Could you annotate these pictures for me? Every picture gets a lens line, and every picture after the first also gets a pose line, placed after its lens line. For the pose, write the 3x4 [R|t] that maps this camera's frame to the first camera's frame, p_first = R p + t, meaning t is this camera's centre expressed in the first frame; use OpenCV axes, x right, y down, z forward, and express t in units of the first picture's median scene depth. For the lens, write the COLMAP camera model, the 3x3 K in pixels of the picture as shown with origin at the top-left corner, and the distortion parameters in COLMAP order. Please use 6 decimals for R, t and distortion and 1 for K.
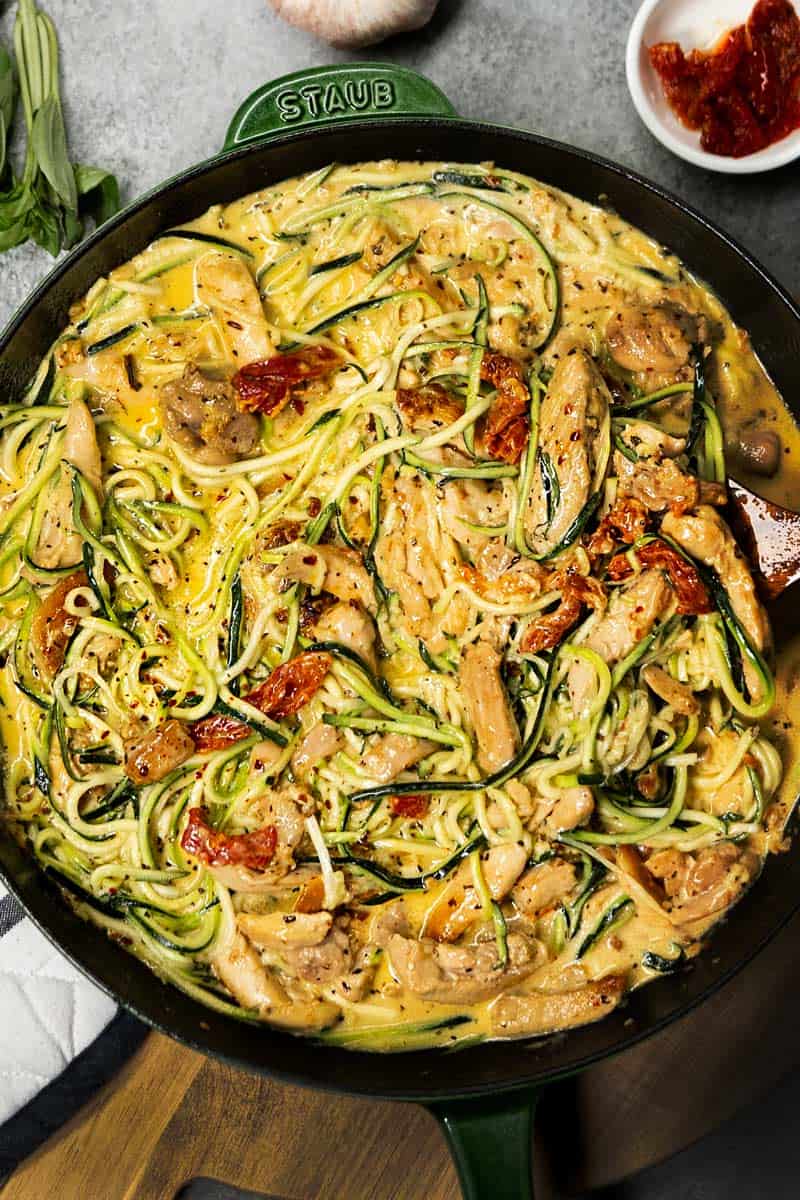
lens RADIAL K [[4912.2, 0, 400.2], [0, 4912.2, 600.1], [0, 0, 1]] dist [-0.398693, 0.000000]
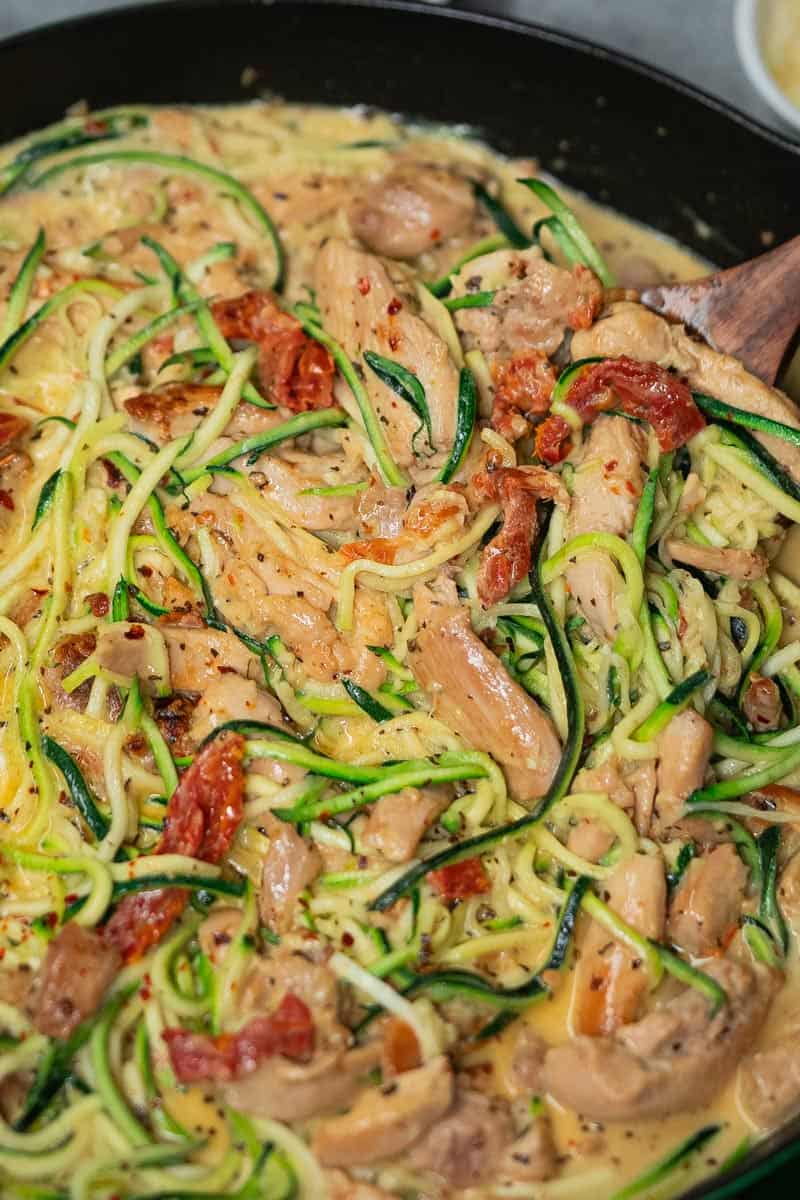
lens RADIAL K [[4912.2, 0, 399.6], [0, 4912.2, 600.0], [0, 0, 1]] dist [-0.398693, 0.000000]
pose [[0.863652, -0.449395, 0.228361, -0.132068], [0.501974, 0.808168, -0.308037, 0.202174], [-0.046124, 0.380668, 0.923561, 0.403871]]
